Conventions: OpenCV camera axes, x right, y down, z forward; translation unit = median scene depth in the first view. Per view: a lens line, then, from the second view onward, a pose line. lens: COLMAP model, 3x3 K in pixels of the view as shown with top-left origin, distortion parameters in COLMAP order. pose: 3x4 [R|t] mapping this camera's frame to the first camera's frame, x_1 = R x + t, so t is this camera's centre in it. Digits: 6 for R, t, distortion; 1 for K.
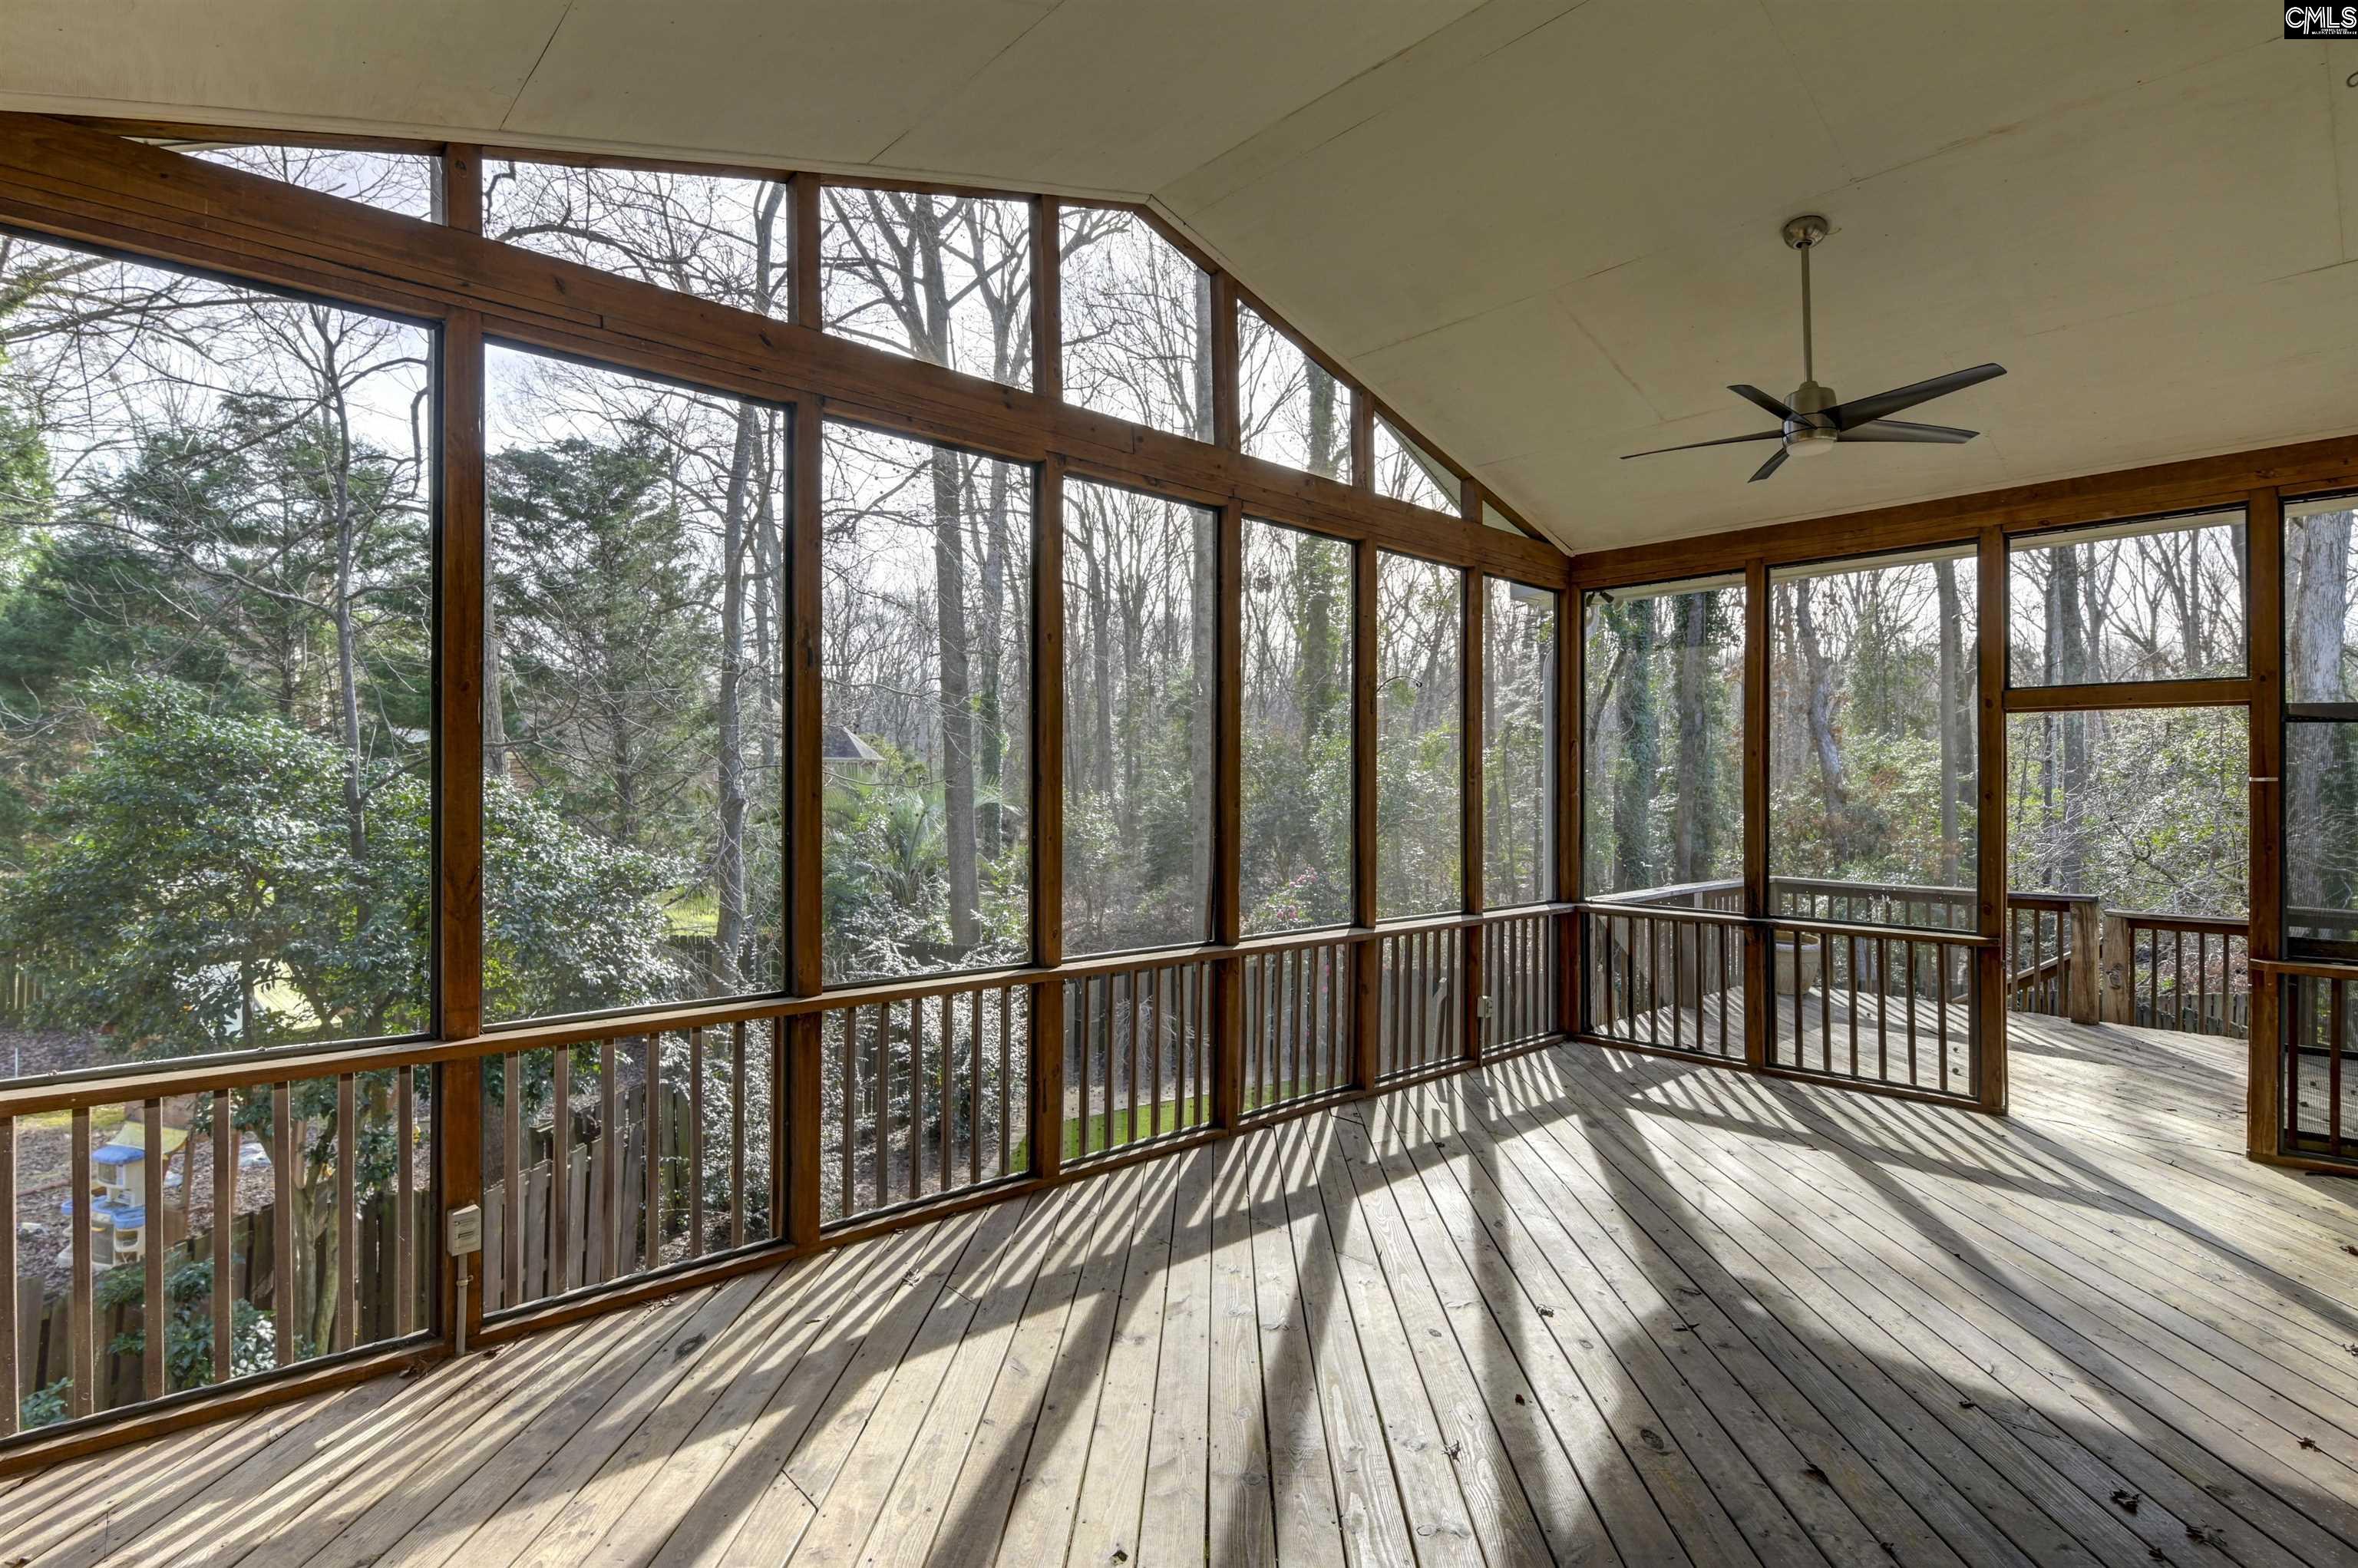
lens RADIAL K [[1108.3, 0, 1169.7], [0, 1108.3, 789.3], [0, 0, 1]] dist [-0.009327, -0.000871]
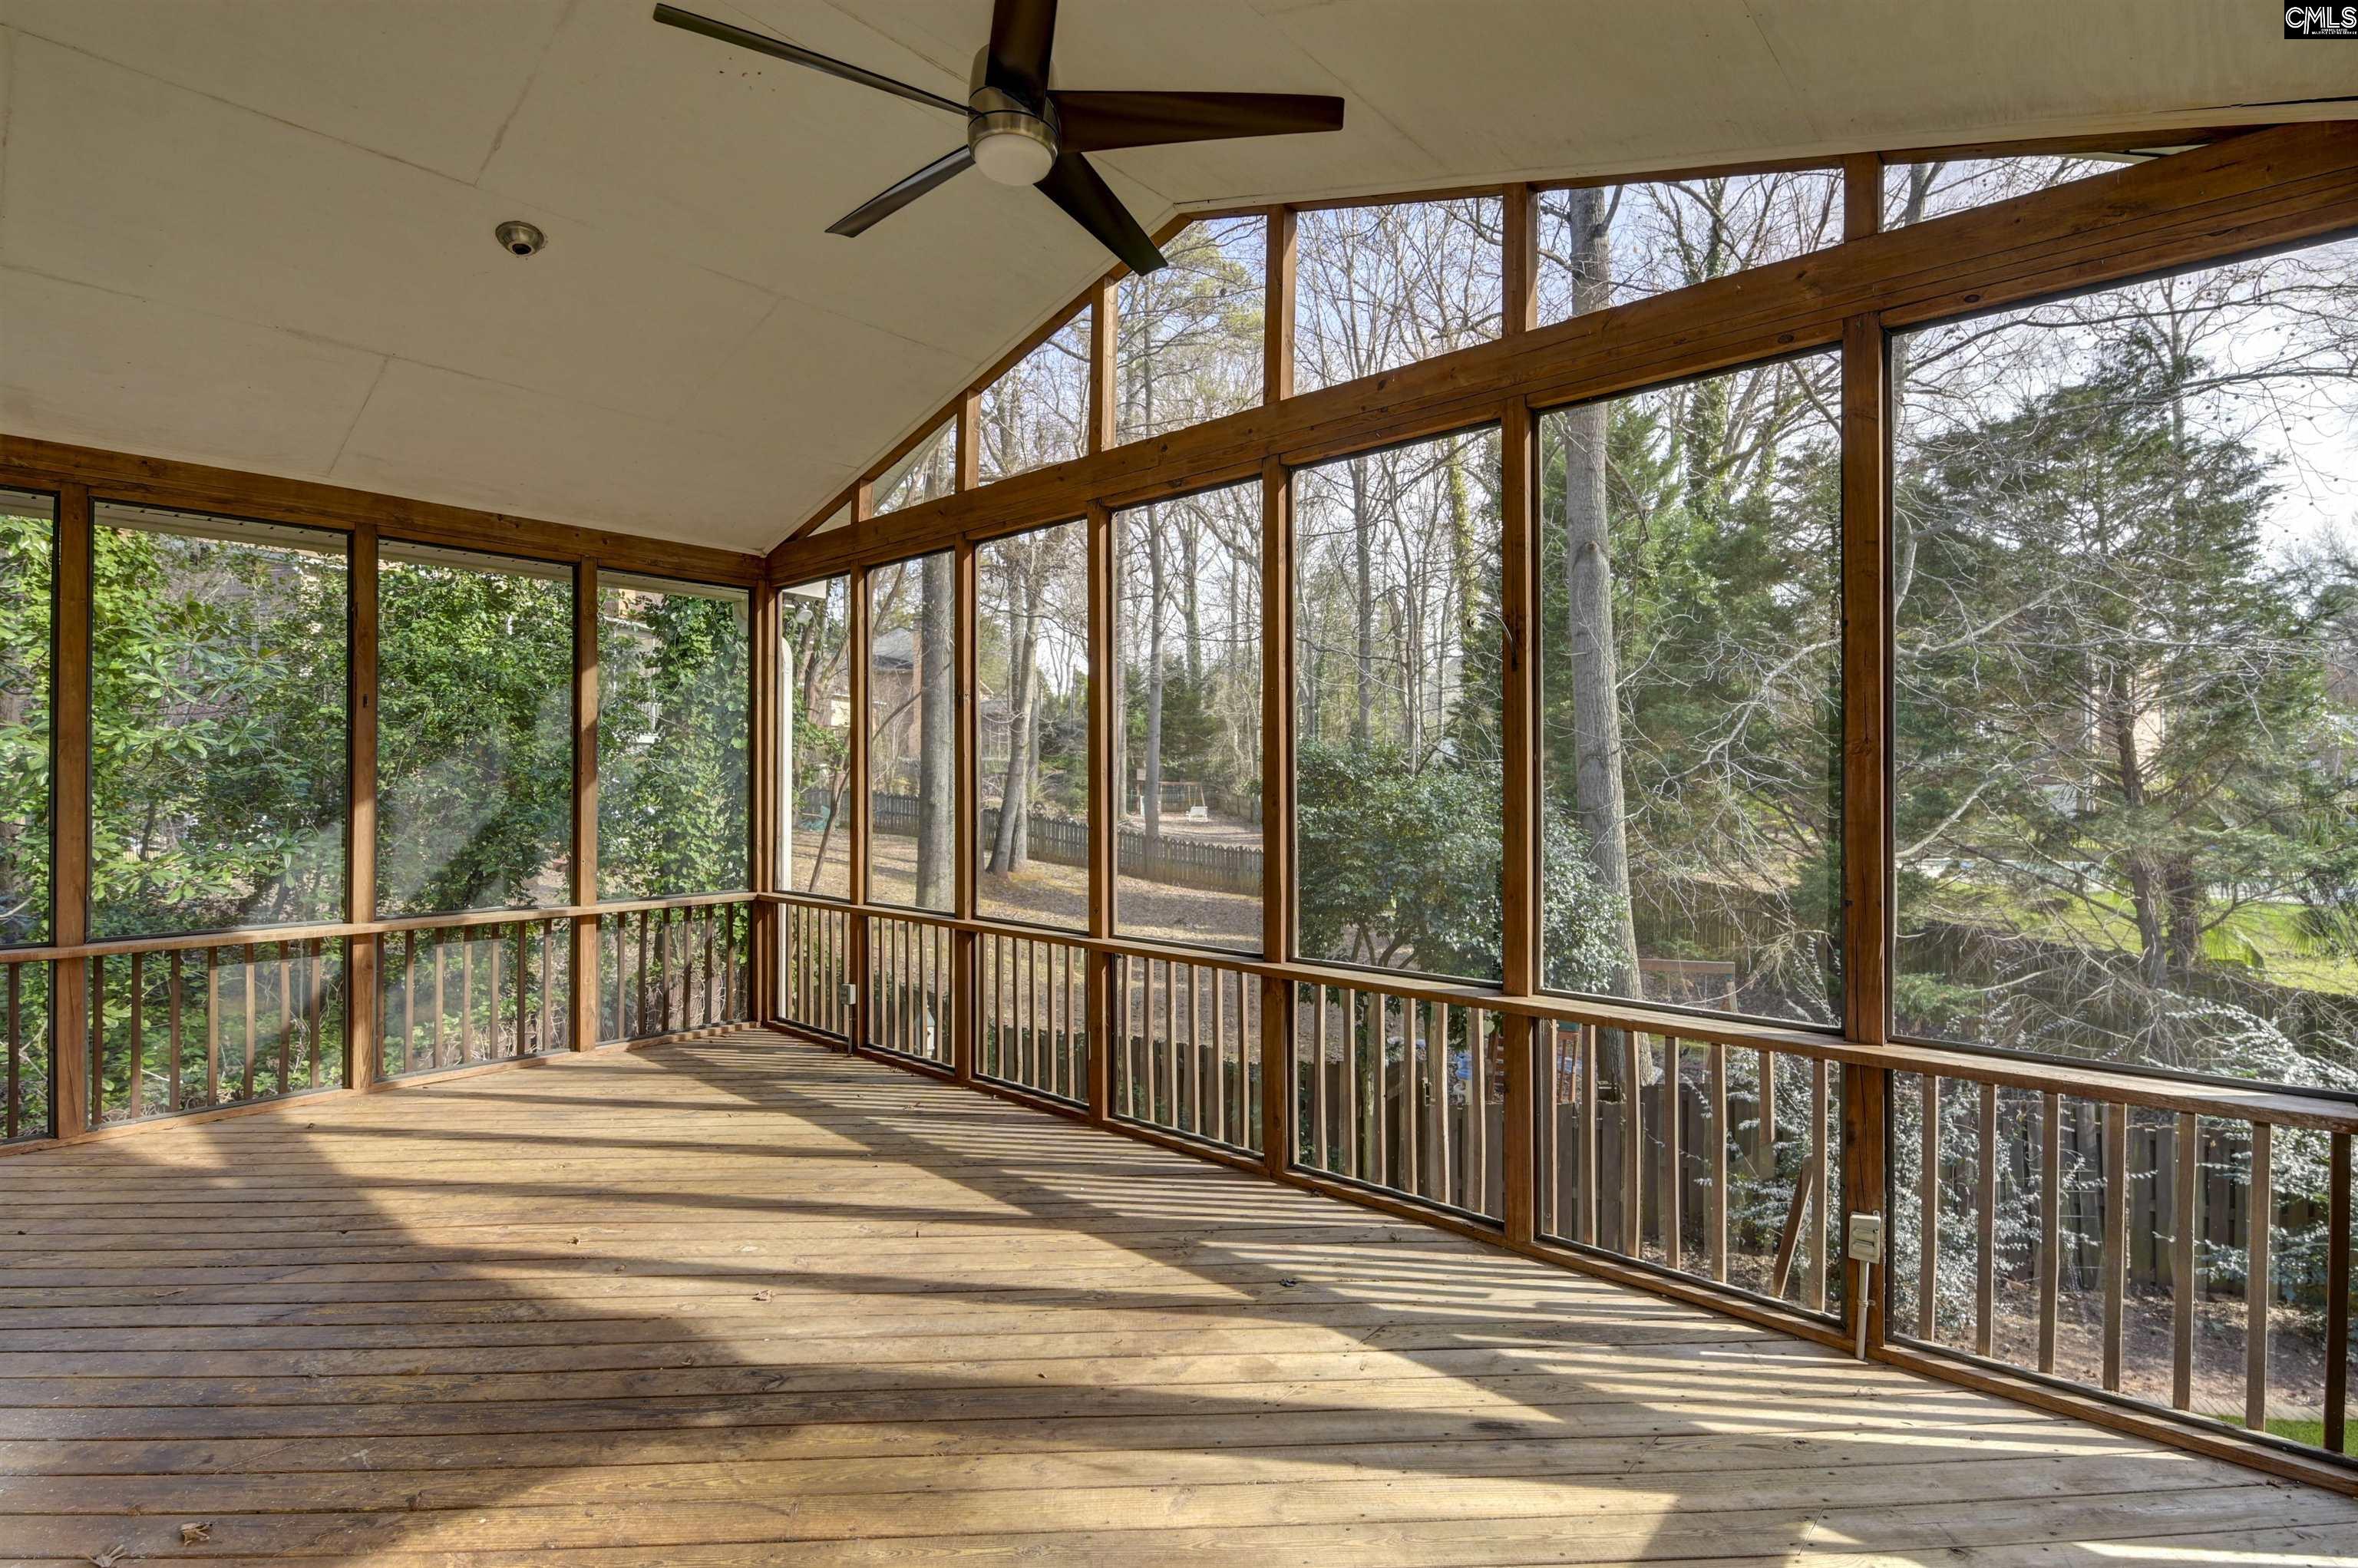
lens RADIAL K [[1108.3, 0, 1180.6], [0, 1108.3, 793.5], [0, 0, 1]] dist [-0.009327, -0.000871]
pose [[0.083179, -0.016292, -0.996401, 0.898410], [0.007277, 0.999850, -0.015741, 0.023142], [0.996508, -0.005941, 0.083285, 0.841885]]
